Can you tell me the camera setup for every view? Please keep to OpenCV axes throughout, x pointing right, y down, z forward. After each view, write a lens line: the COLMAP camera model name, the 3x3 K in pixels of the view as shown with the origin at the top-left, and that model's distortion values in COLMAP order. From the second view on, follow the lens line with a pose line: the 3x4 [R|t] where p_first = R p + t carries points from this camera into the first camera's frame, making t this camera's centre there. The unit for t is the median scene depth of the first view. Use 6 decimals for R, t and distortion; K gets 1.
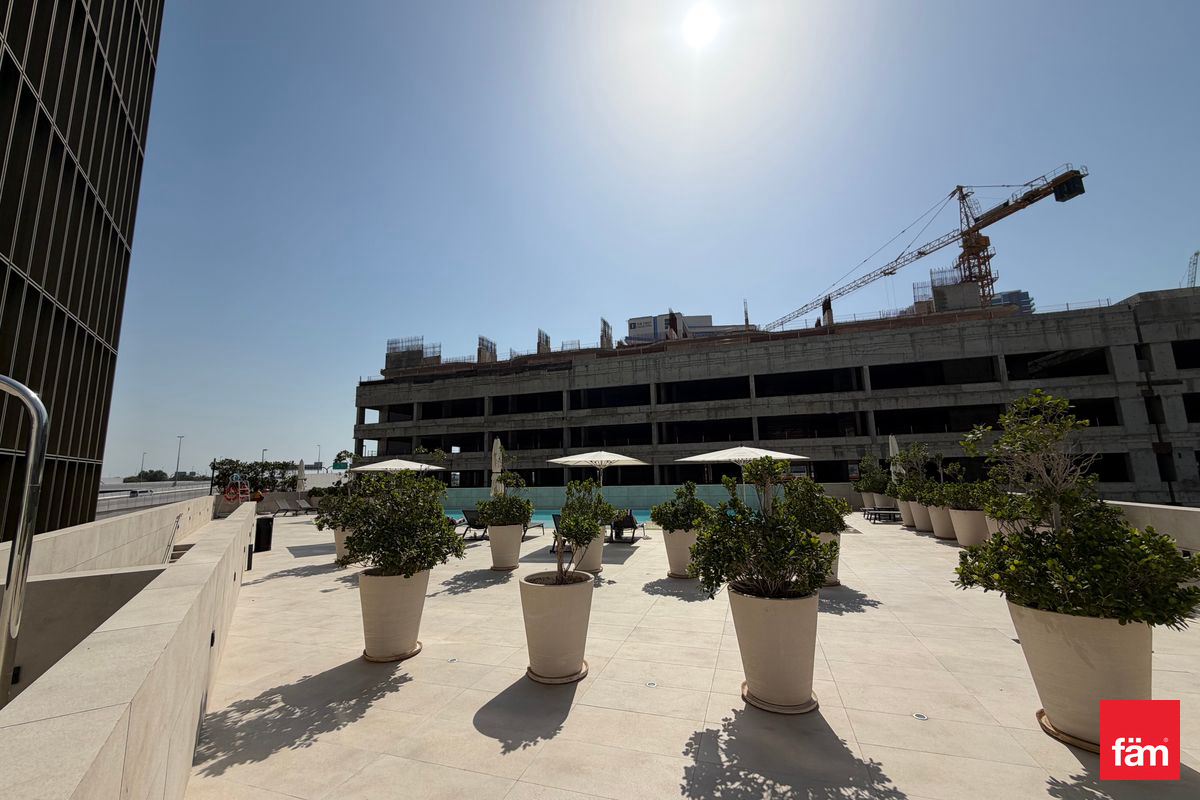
lens RADIAL K [[478.8, 0, 592.0], [0, 478.8, 397.4], [0, 0, 1]] dist [0.003044, -0.000802]
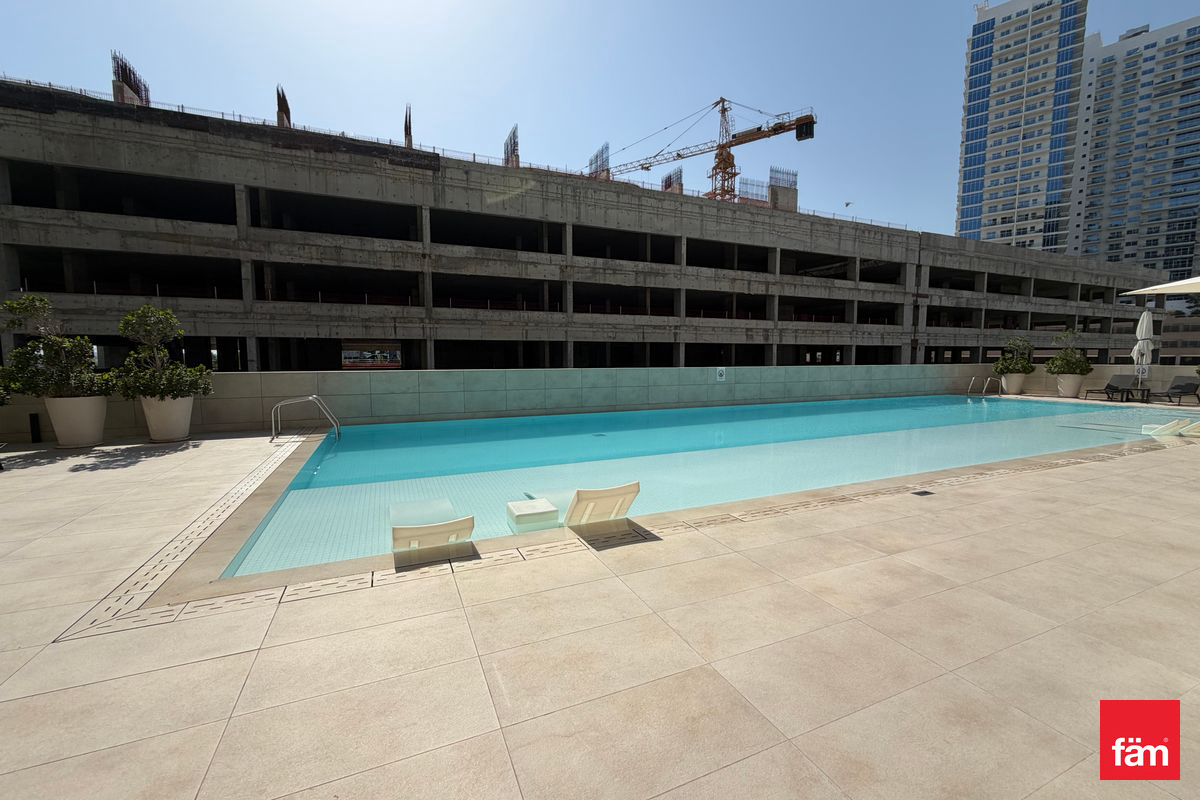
lens RADIAL K [[478.8, 0, 602.5], [0, 478.8, 399.3], [0, 0, 1]] dist [0.003044, -0.000802]
pose [[0.750178, -0.036875, 0.660206, -0.301905], [-0.121718, 0.973681, 0.192690, 0.078395], [-0.649936, -0.224911, 0.725946, 0.405899]]
